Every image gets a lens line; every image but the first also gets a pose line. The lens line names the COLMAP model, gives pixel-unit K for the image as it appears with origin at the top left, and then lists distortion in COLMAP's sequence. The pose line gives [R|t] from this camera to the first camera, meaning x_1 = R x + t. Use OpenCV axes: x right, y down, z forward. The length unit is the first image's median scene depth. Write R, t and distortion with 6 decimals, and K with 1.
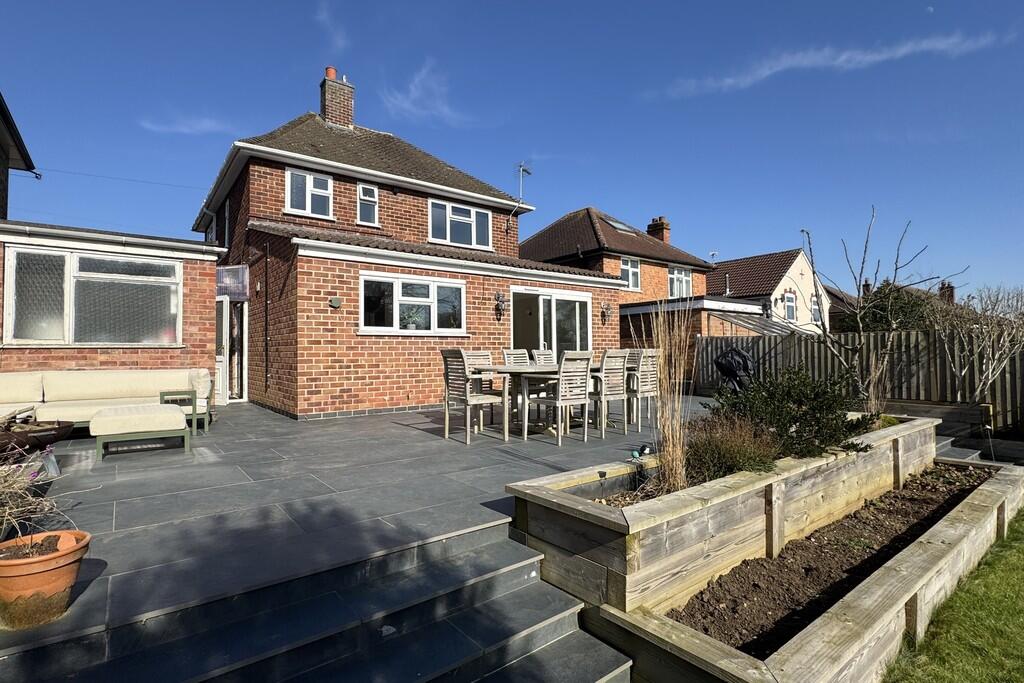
lens RADIAL K [[504.7, 0, 506.4], [0, 504.7, 345.0], [0, 0, 1]] dist [-0.014410, 0.001921]
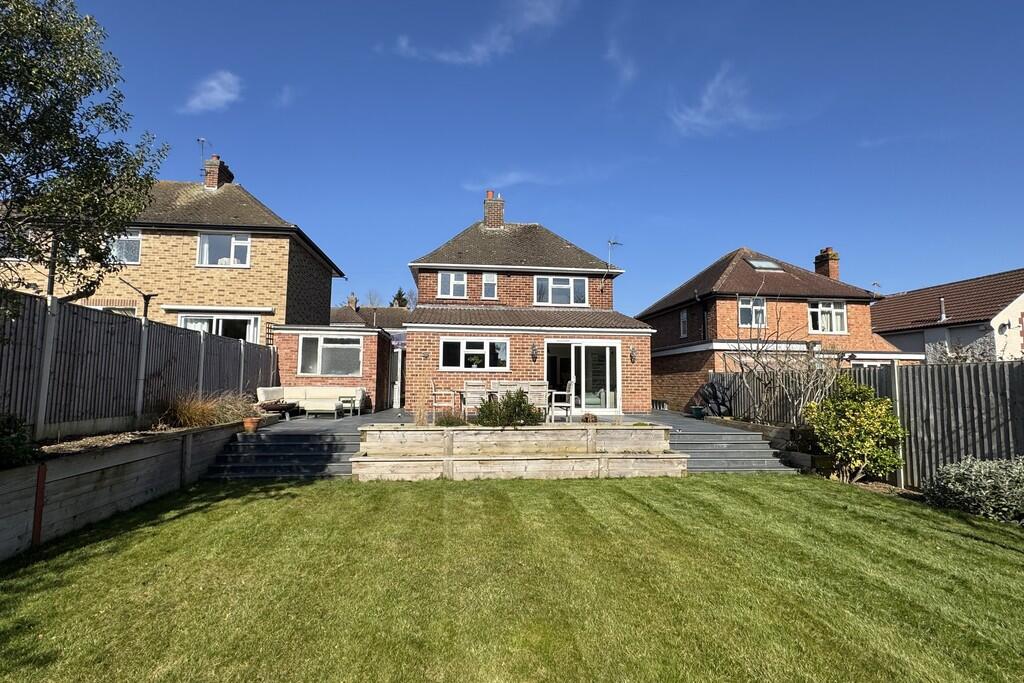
lens RADIAL K [[504.7, 0, 517.5], [0, 504.7, 338.8], [0, 0, 1]] dist [-0.014410, 0.001921]
pose [[0.875402, -0.025652, -0.482714, 0.598361], [-0.008287, 0.997648, -0.068045, -0.010954], [0.483324, 0.063567, 0.873130, -0.340655]]
